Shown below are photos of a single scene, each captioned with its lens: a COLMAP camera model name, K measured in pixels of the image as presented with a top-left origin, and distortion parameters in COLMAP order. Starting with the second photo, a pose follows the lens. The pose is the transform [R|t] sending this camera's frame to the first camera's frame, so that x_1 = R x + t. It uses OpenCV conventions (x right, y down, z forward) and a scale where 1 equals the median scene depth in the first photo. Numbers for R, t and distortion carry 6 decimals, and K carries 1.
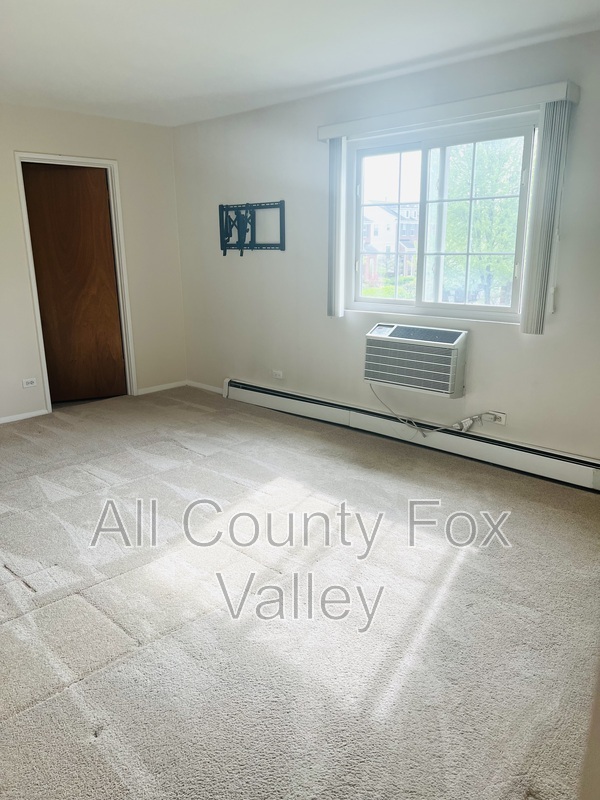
lens RADIAL K [[598.2, 0, 299.3], [0, 598.2, 405.3], [0, 0, 1]] dist [0.088502, -0.115791]
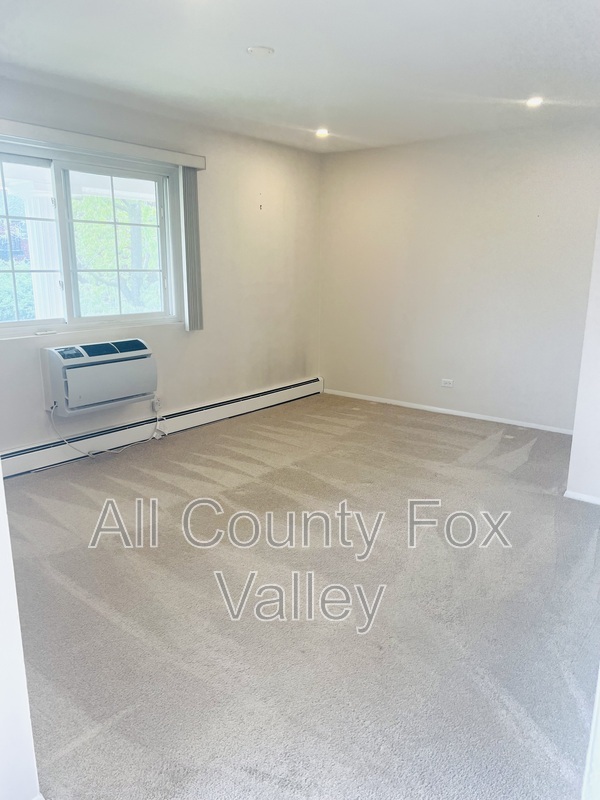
lens RADIAL K [[593.3, 0, 300.0], [0, 593.3, 400.0], [0, 0, 1]] dist [0.072763, -0.098915]
pose [[-0.073791, -0.219233, 0.972878, -0.825438], [0.248543, 0.940713, 0.230837, -0.175564], [-0.965806, 0.258835, -0.014927, 0.669918]]
